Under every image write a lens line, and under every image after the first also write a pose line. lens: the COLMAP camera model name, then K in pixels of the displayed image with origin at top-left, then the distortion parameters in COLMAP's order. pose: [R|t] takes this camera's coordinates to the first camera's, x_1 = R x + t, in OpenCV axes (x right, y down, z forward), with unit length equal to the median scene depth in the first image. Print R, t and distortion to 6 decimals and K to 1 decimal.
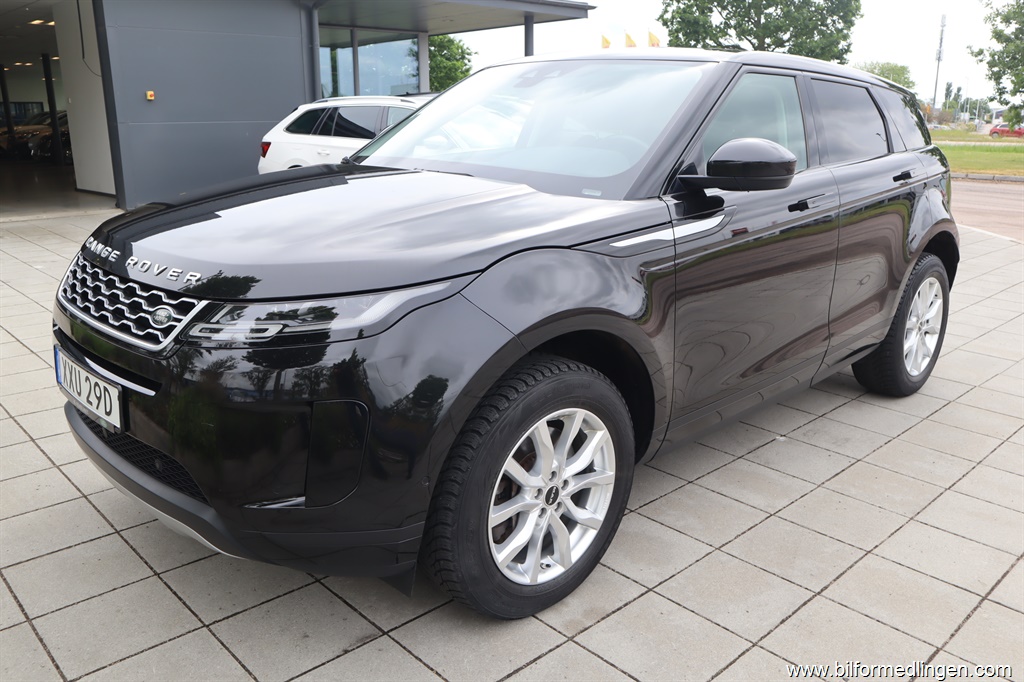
lens RADIAL K [[828.6, 0, 508.6], [0, 828.6, 341.0], [0, 0, 1]] dist [-0.045111, -0.000487]
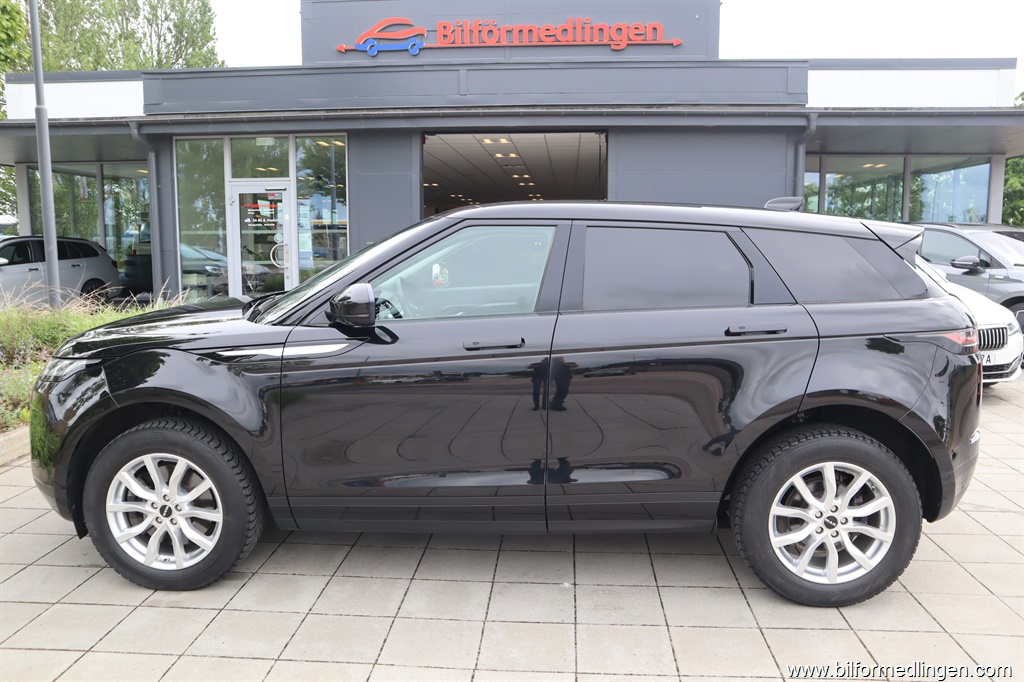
lens RADIAL K [[828.6, 0, 508.2], [0, 828.6, 341.0], [0, 0, 1]] dist [-0.045111, -0.000487]
pose [[0.668972, 0.084486, -0.738470, 1.244335], [-0.189804, 0.979998, -0.059824, -0.117822], [0.718645, 0.180185, 0.671627, 0.308286]]
